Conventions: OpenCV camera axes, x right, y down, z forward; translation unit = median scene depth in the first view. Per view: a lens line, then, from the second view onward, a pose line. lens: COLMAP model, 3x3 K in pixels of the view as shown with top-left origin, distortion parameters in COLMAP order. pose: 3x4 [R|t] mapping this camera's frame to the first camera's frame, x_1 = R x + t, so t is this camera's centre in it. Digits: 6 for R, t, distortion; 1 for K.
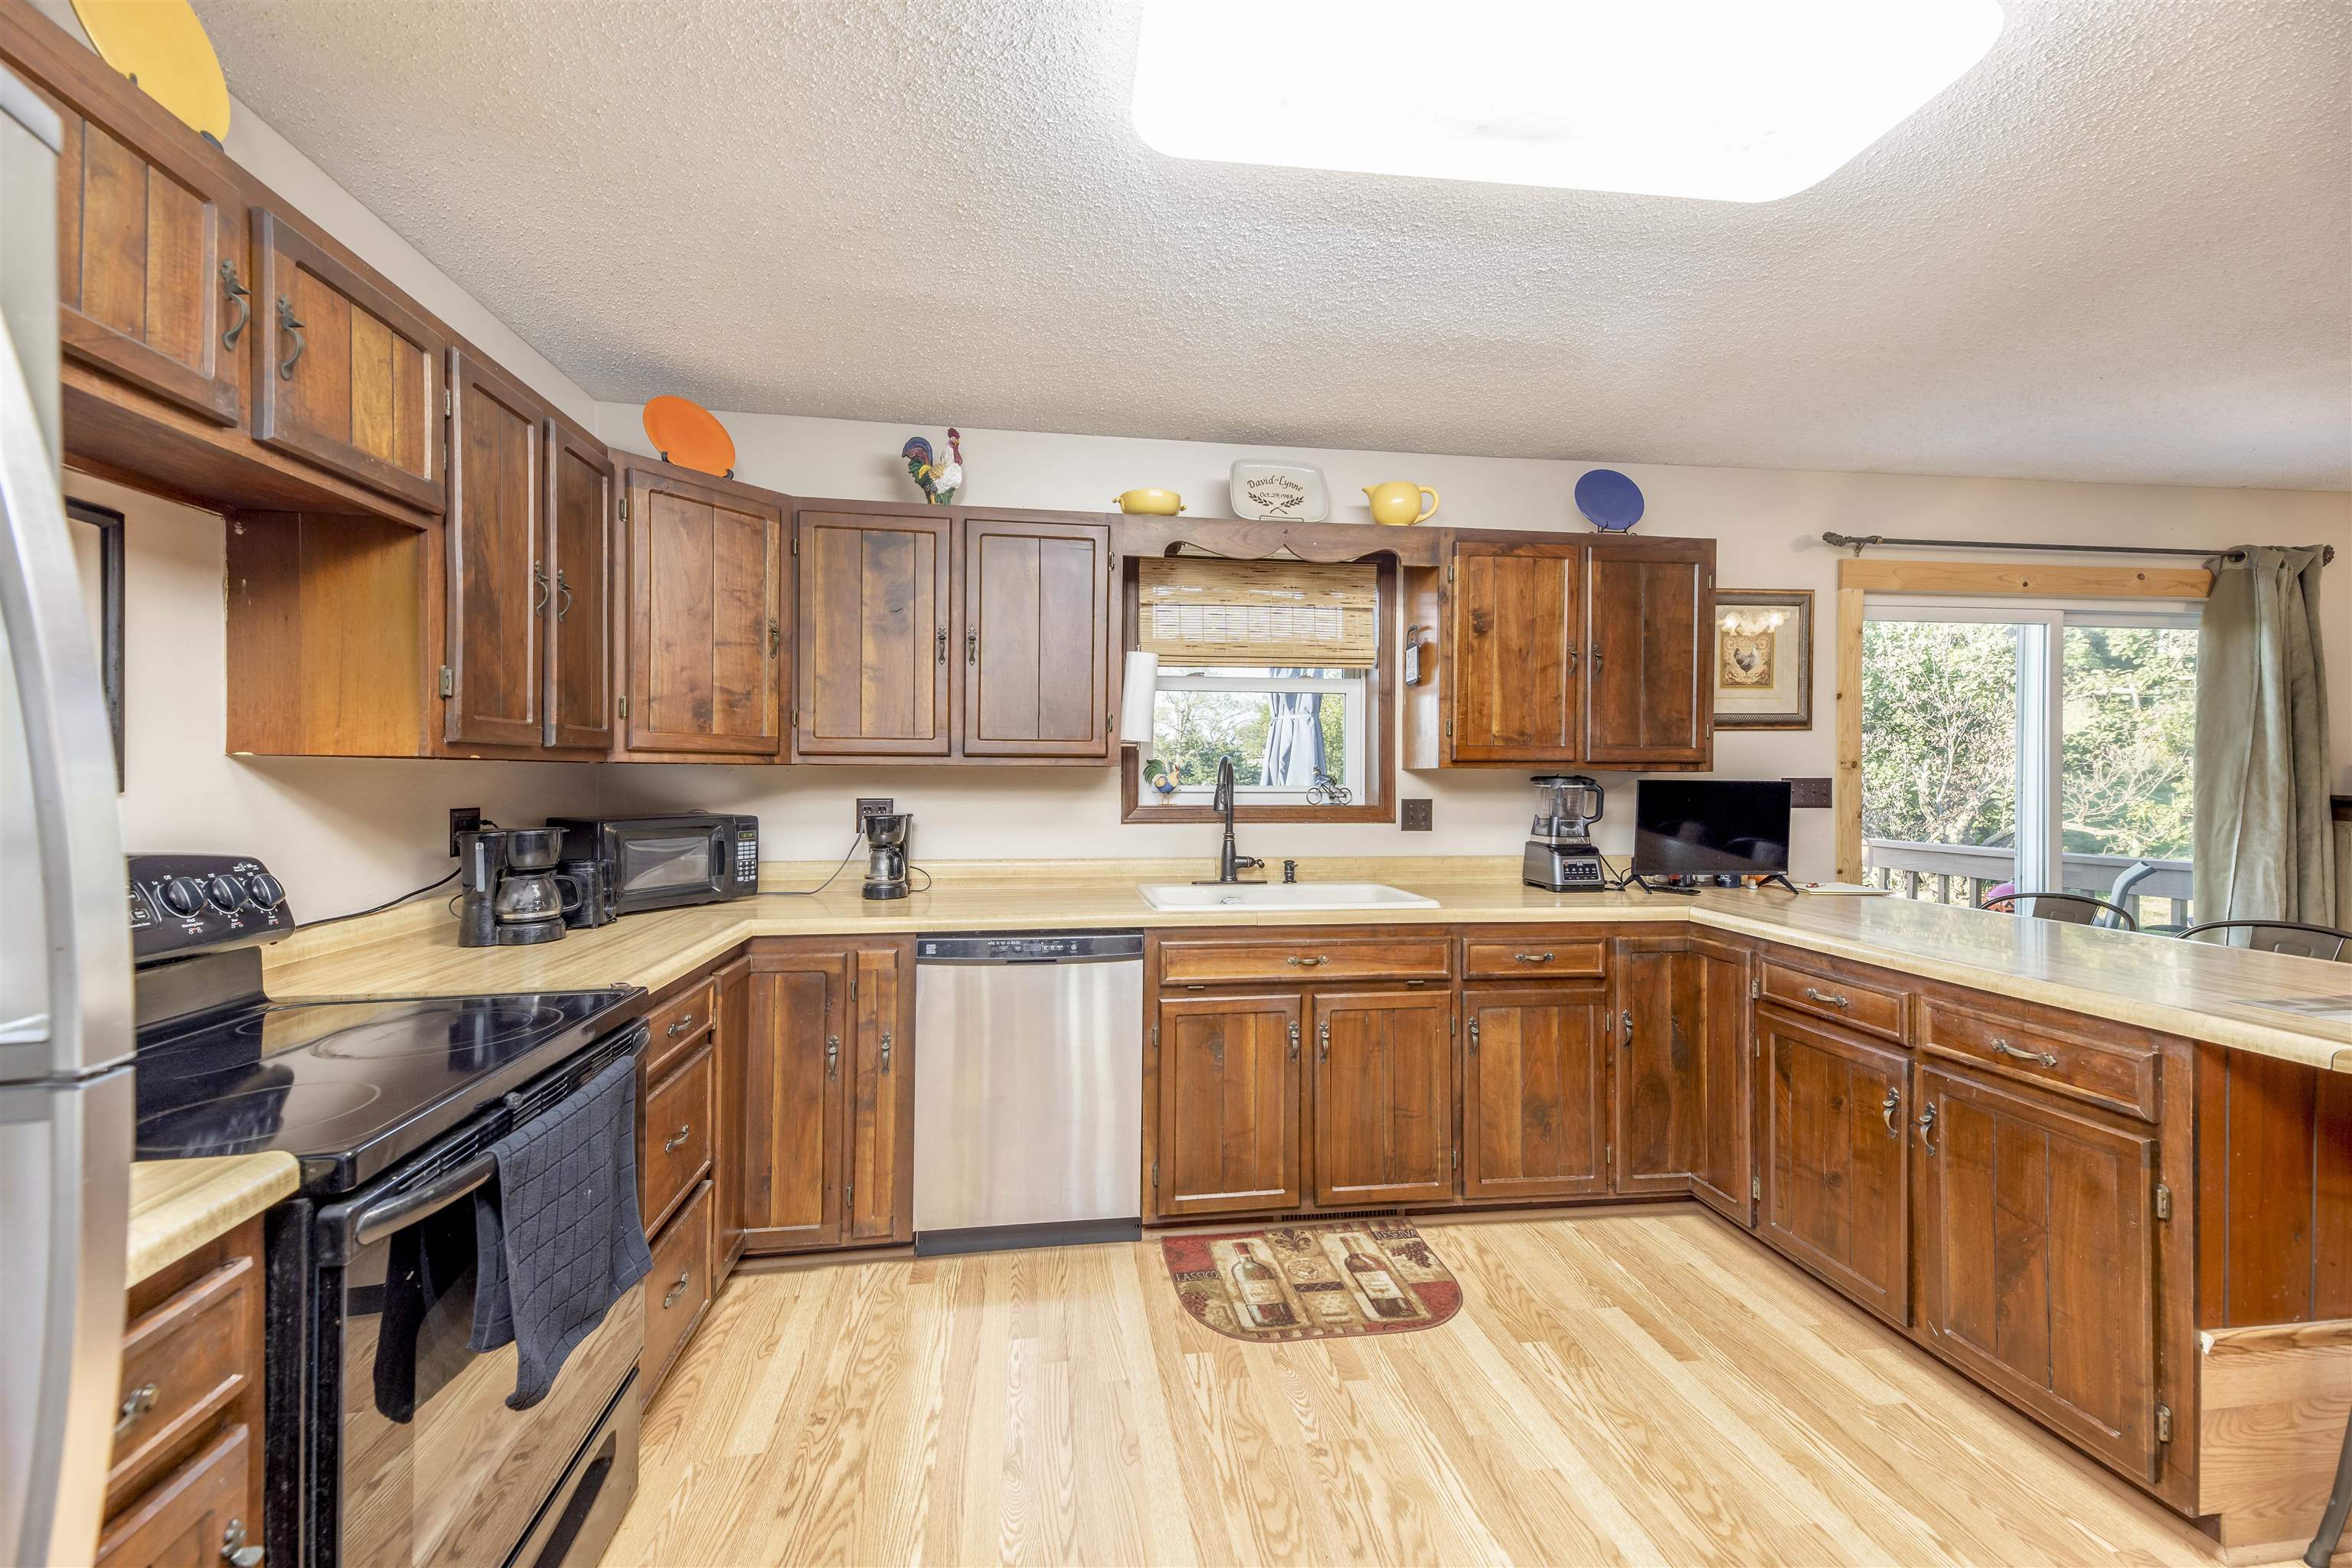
lens RADIAL K [[955.9, 0, 1171.4], [0, 955.9, 774.0], [0, 0, 1]] dist [0.071354, -0.000240]
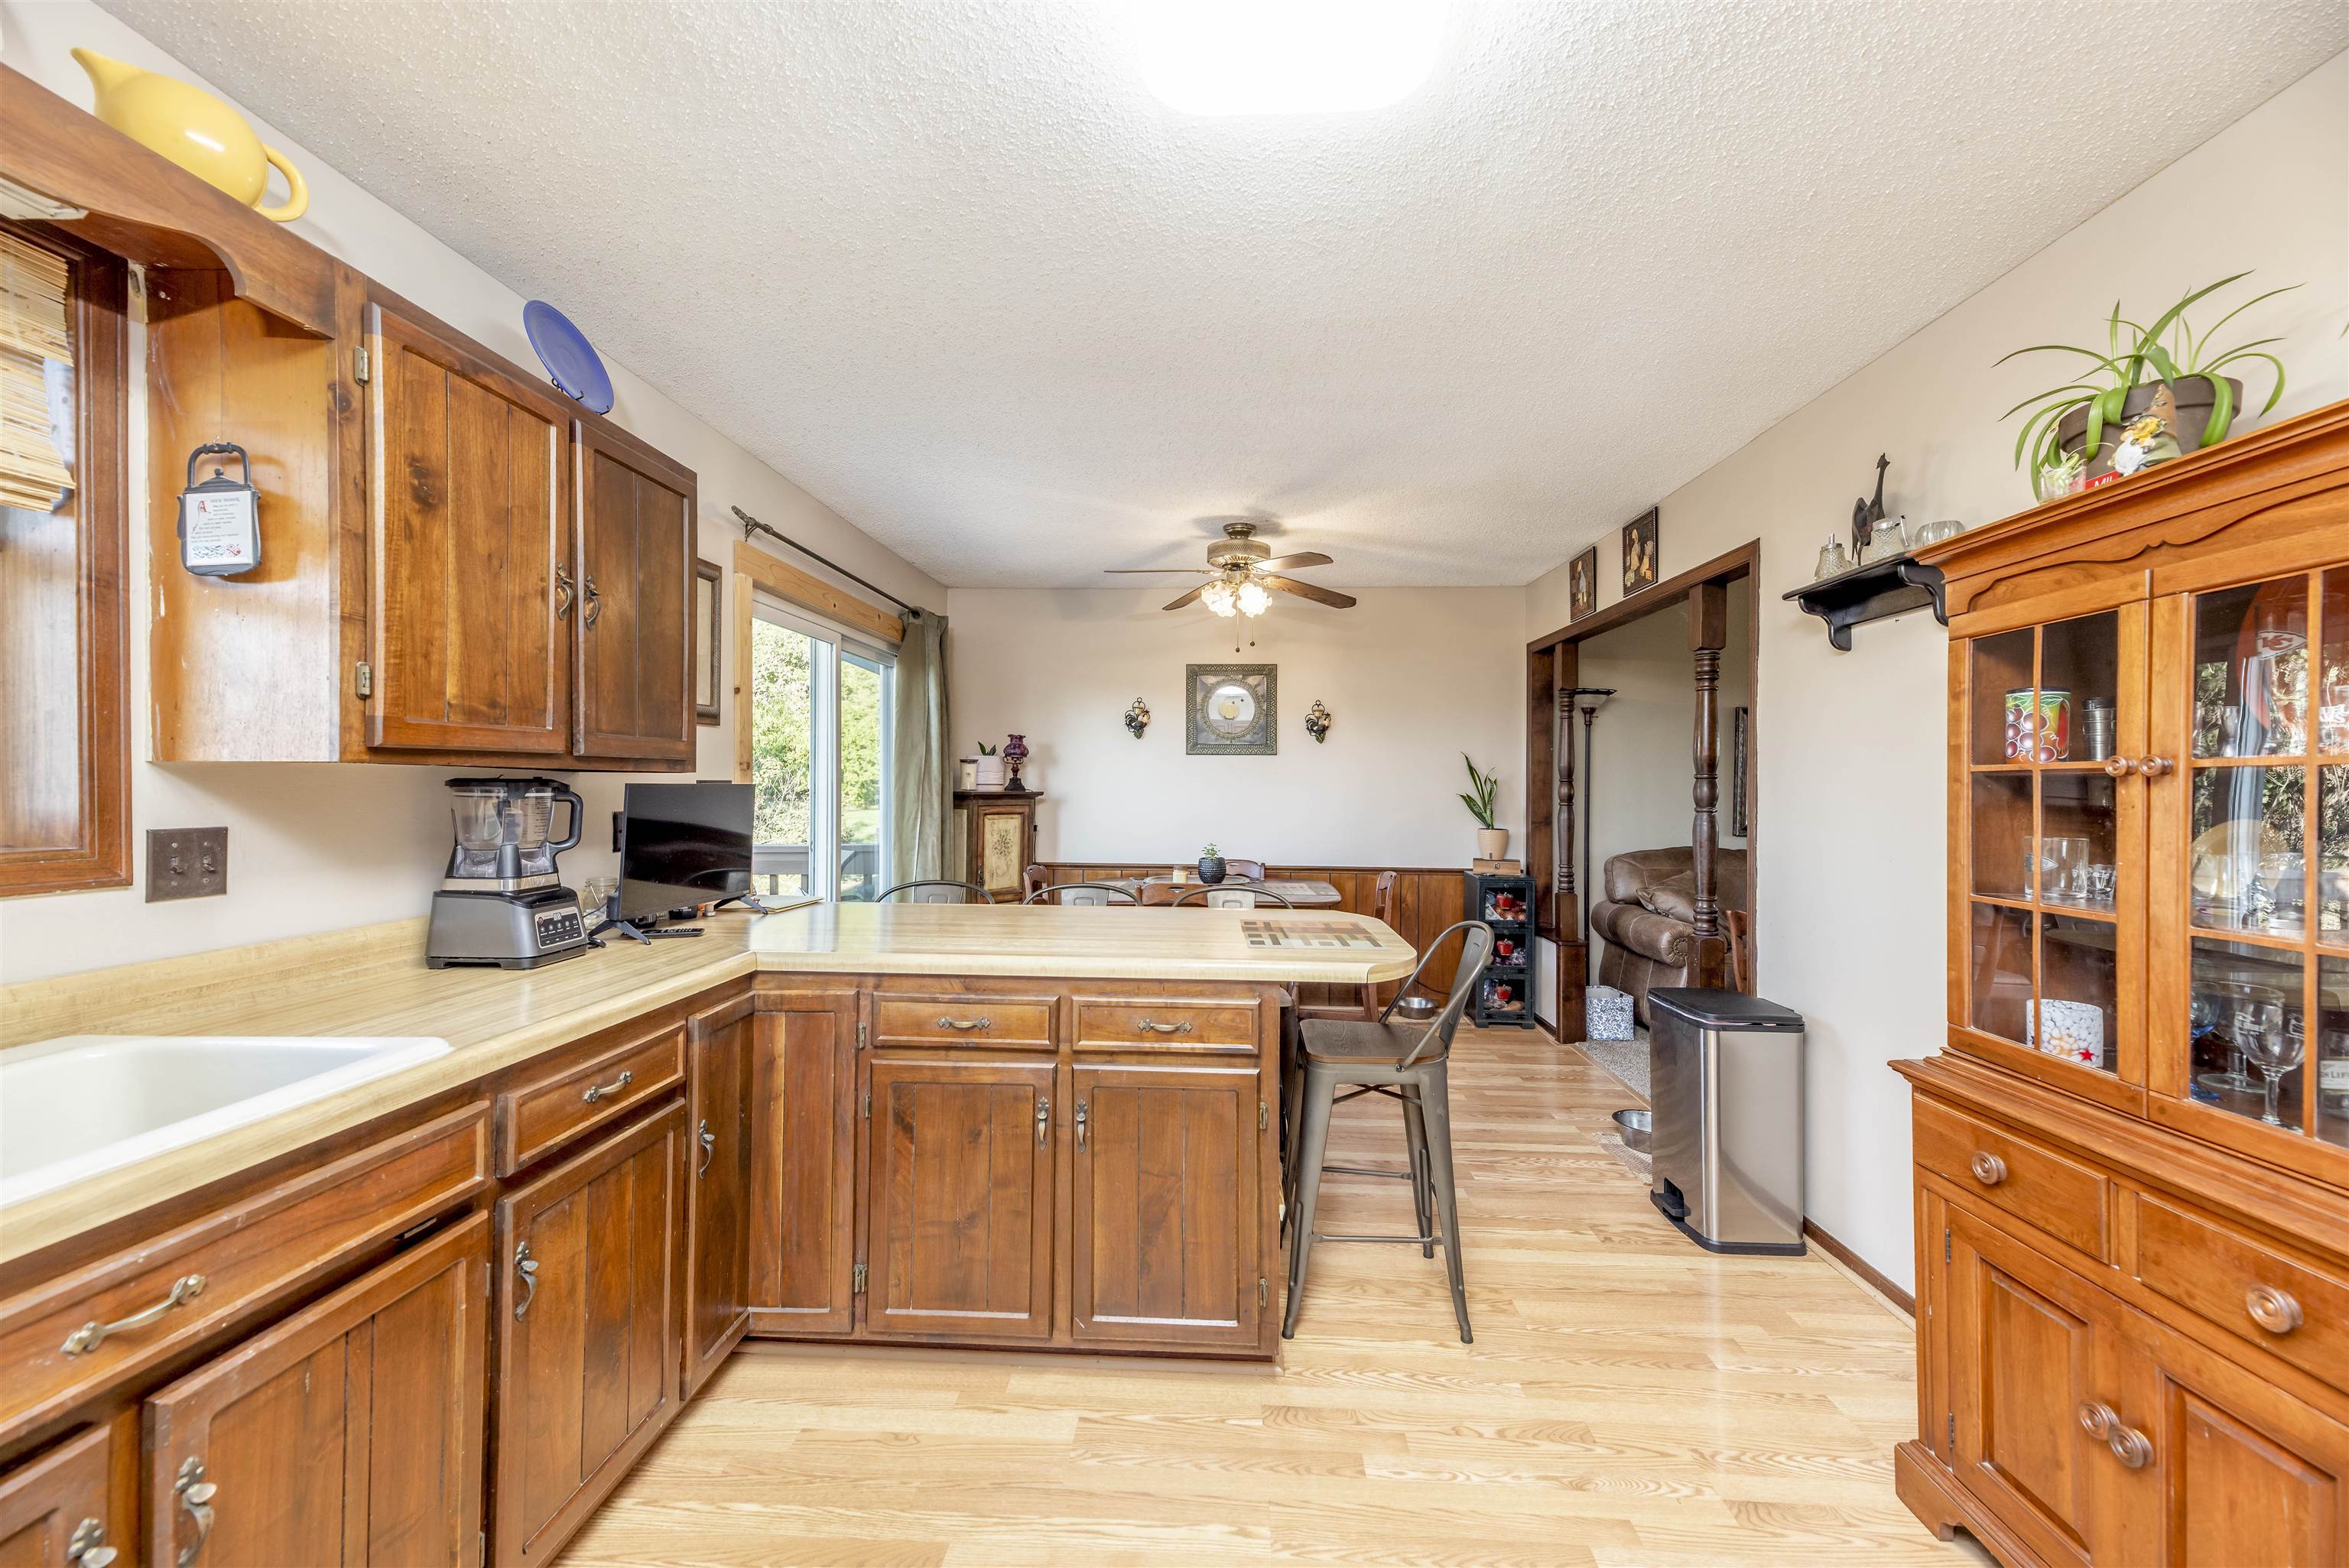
lens RADIAL K [[929.0, 0, 1169.7], [0, 929.0, 781.1], [0, 0, 1]] dist [0.068236, -0.016484]
pose [[0.208757, -0.004913, 0.977955, -0.123206], [-0.006686, 0.999957, 0.006451, -0.003270], [-0.977945, -0.007886, 0.208715, 0.558247]]
